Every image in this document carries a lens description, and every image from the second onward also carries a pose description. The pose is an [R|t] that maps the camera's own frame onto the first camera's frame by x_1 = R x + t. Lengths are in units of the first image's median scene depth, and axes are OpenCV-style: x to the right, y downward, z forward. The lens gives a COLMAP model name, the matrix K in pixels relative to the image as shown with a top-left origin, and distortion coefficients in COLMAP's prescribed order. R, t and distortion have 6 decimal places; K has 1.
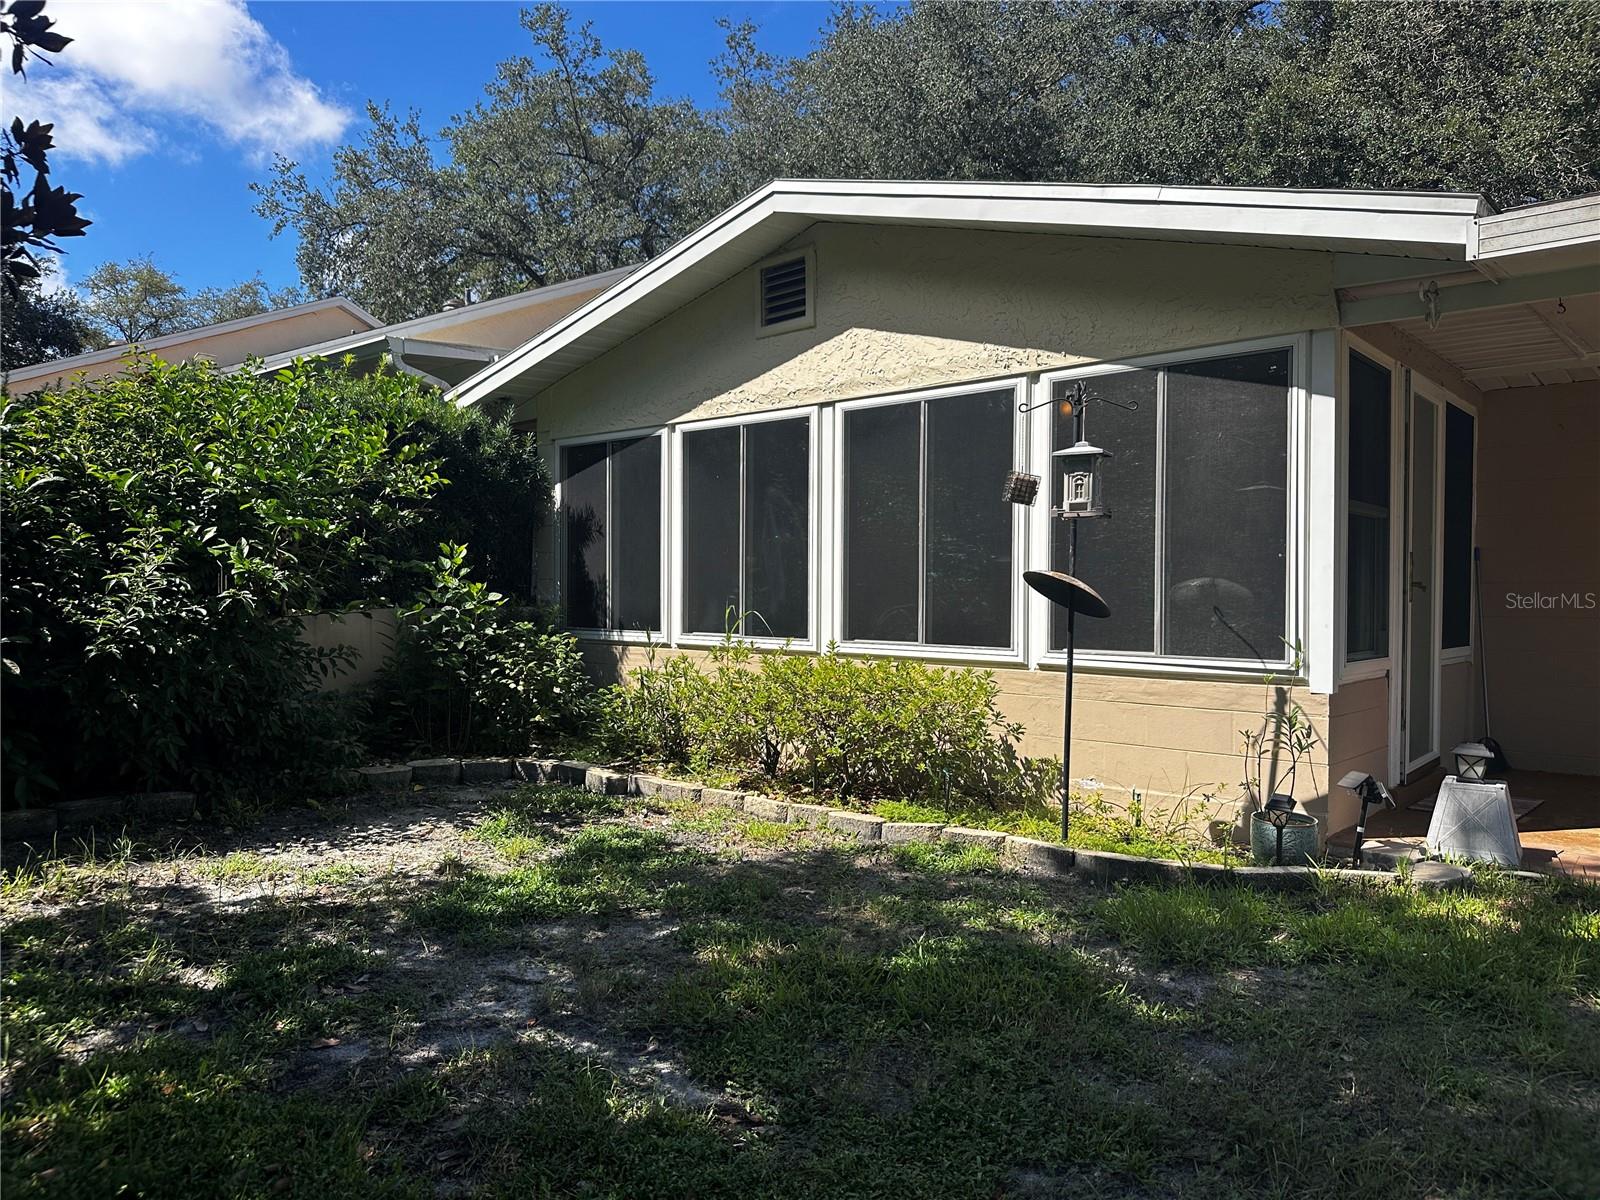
lens RADIAL K [[1131.2, 0, 797.0], [0, 1131.2, 599.3], [0, 0, 1]] dist [0.053285, -0.061979]
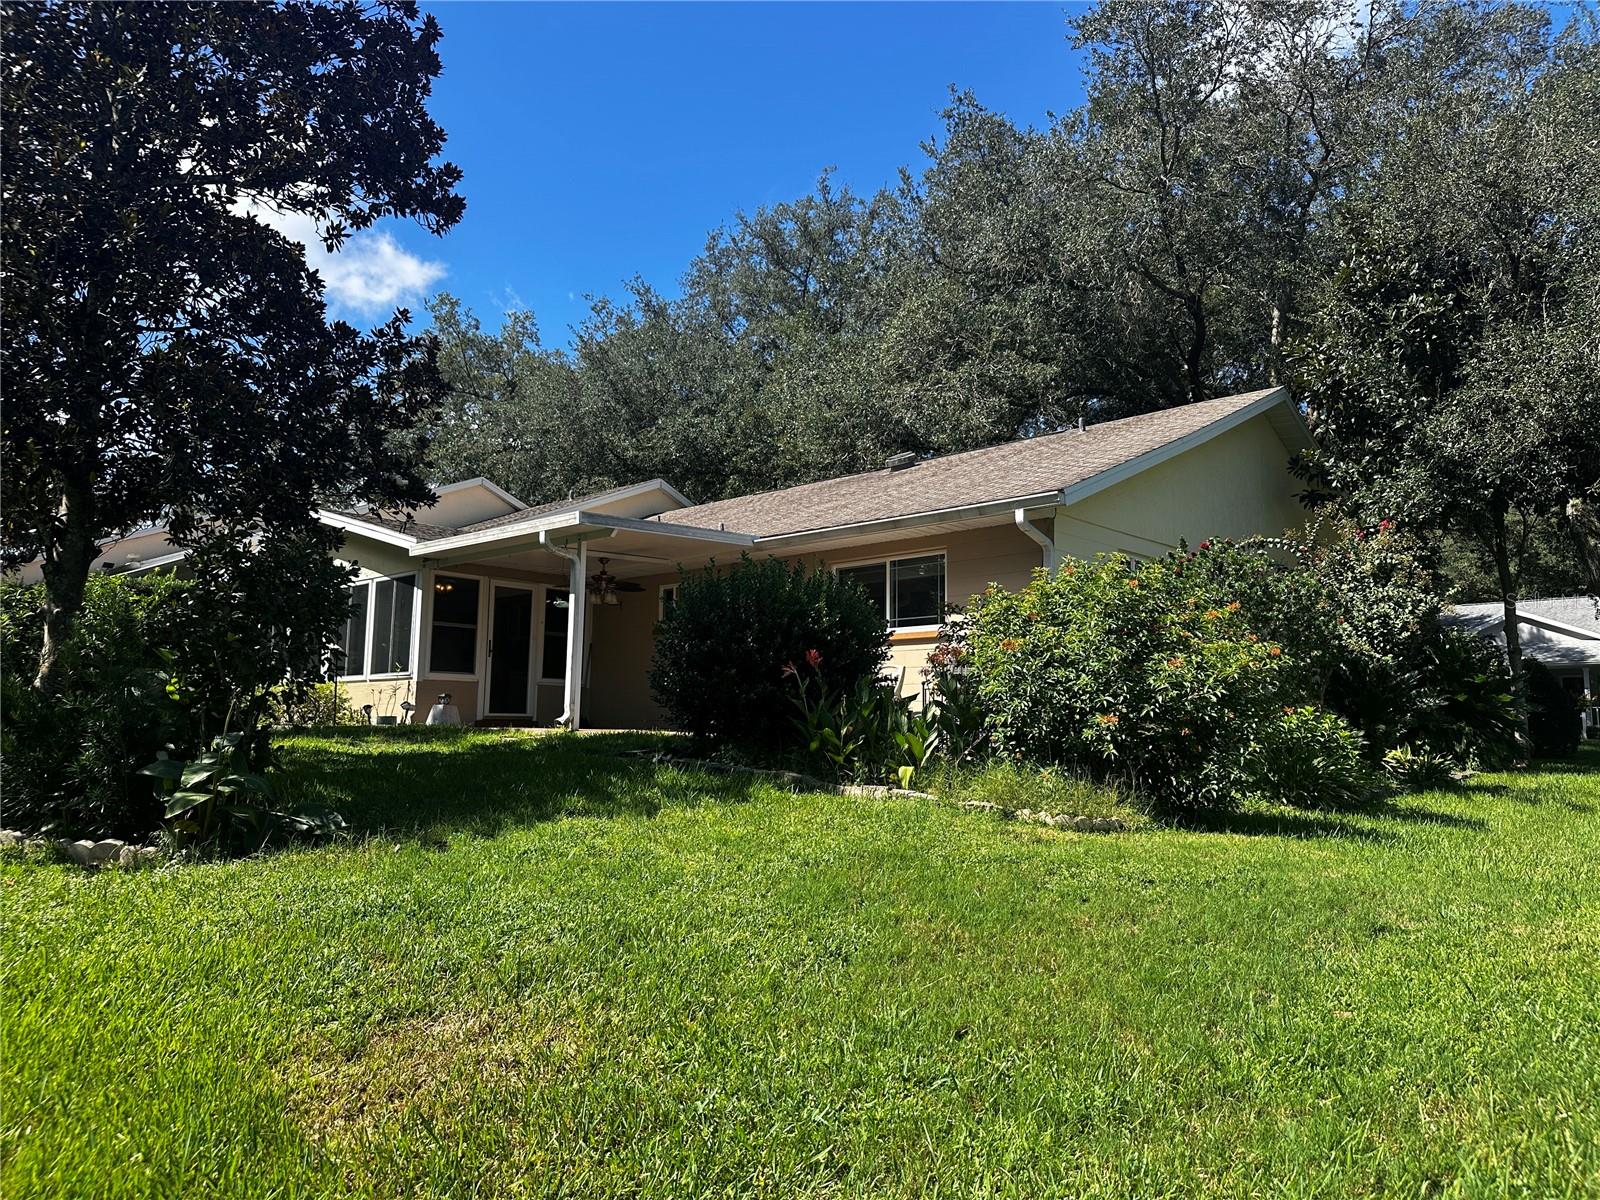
lens RADIAL K [[1131.2, 0, 807.3], [0, 1131.2, 591.9], [0, 0, 1]] dist [0.053285, -0.061979]
pose [[0.999814, 0.002770, -0.019083, 1.611232], [-0.005355, 0.990588, -0.136771, 0.265177], [0.018525, 0.136848, 0.990419, -2.179262]]
